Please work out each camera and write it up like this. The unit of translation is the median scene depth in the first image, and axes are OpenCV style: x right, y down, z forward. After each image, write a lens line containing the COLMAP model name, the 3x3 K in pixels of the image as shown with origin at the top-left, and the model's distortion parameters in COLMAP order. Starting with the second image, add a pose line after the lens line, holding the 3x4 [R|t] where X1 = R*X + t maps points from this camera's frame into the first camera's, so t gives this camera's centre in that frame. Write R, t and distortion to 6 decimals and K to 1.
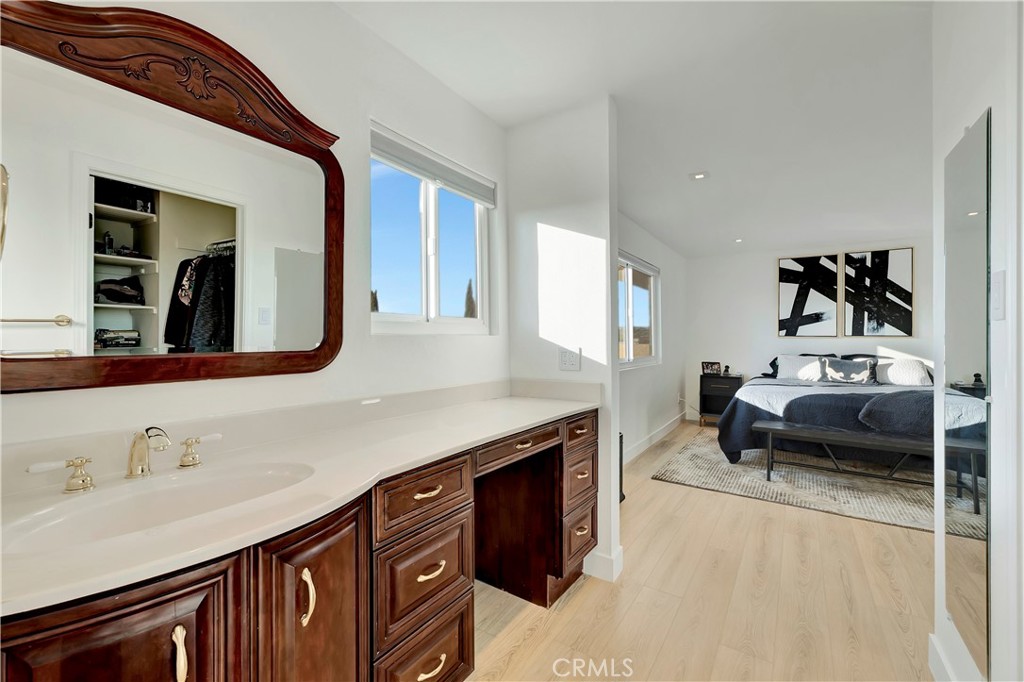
lens RADIAL K [[428.1, 0, 520.5], [0, 428.1, 338.3], [0, 0, 1]] dist [0.001461, -0.000022]
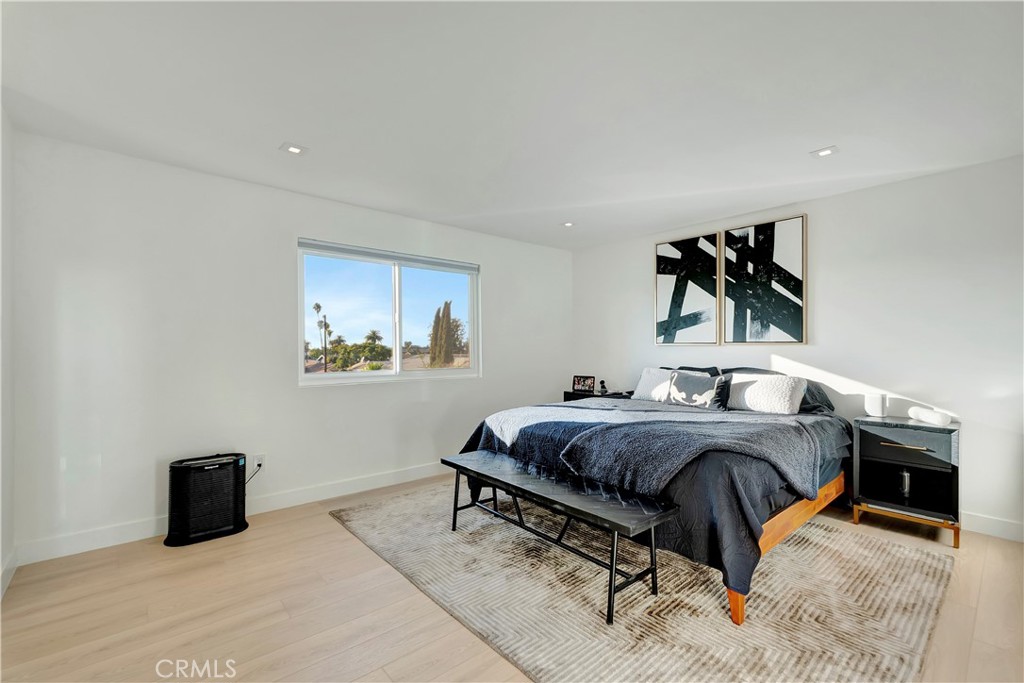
lens RADIAL K [[444.6, 0, 512.0], [0, 444.6, 341.5], [0, 0, 1]] dist [0.000986, 0.000144]
pose [[0.964437, -0.004751, -0.264271, 0.618149], [0.000474, 0.999868, -0.016246, 0.004431], [0.264313, 0.015543, 0.964312, 0.171522]]
